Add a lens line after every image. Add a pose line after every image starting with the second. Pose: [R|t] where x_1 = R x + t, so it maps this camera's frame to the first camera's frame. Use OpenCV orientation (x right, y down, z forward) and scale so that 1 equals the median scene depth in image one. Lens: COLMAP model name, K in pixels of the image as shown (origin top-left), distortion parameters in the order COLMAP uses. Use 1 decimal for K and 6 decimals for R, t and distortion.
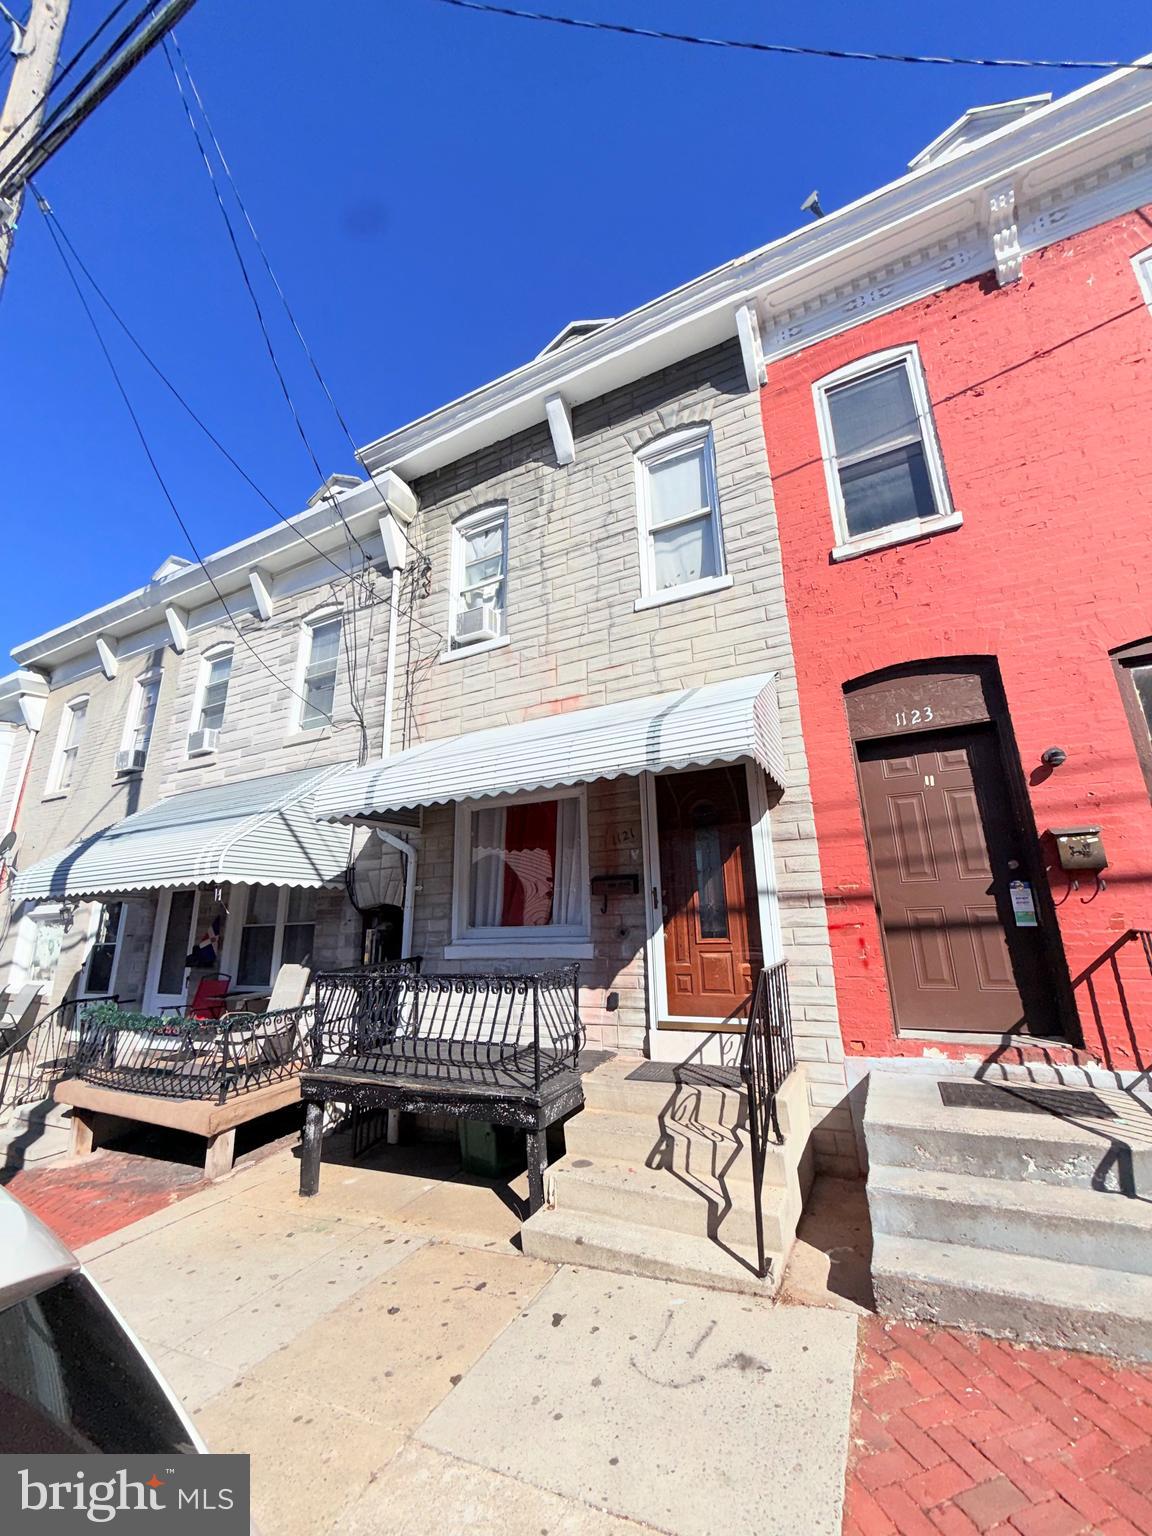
lens RADIAL K [[612.7, 0, 576.0], [0, 612.7, 768.0], [0, 0, 1]] dist [0.001668, 0.000089]
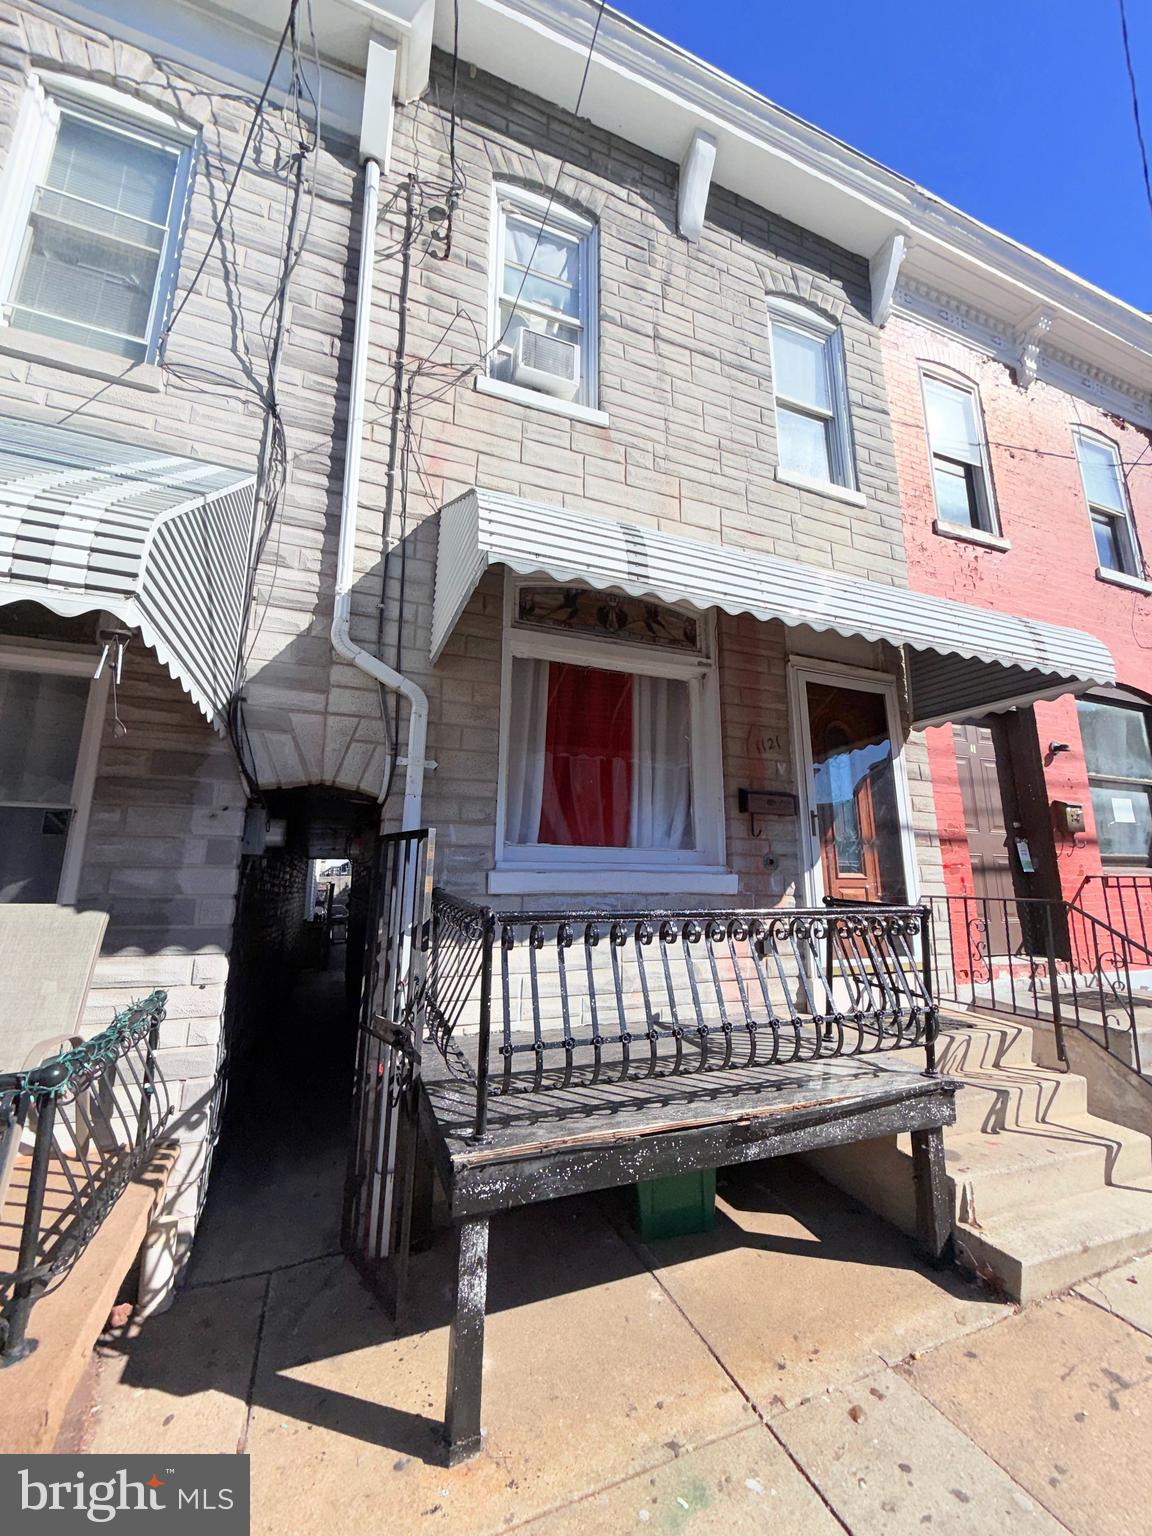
lens RADIAL K [[612.7, 0, 576.0], [0, 612.7, 768.0], [0, 0, 1]] dist [0.001668, 0.000089]
pose [[0.660326, 0.173912, 0.730564, -0.663667], [-0.212917, 0.976253, -0.039952, 0.228014], [-0.720164, -0.129168, 0.681674, 0.638598]]
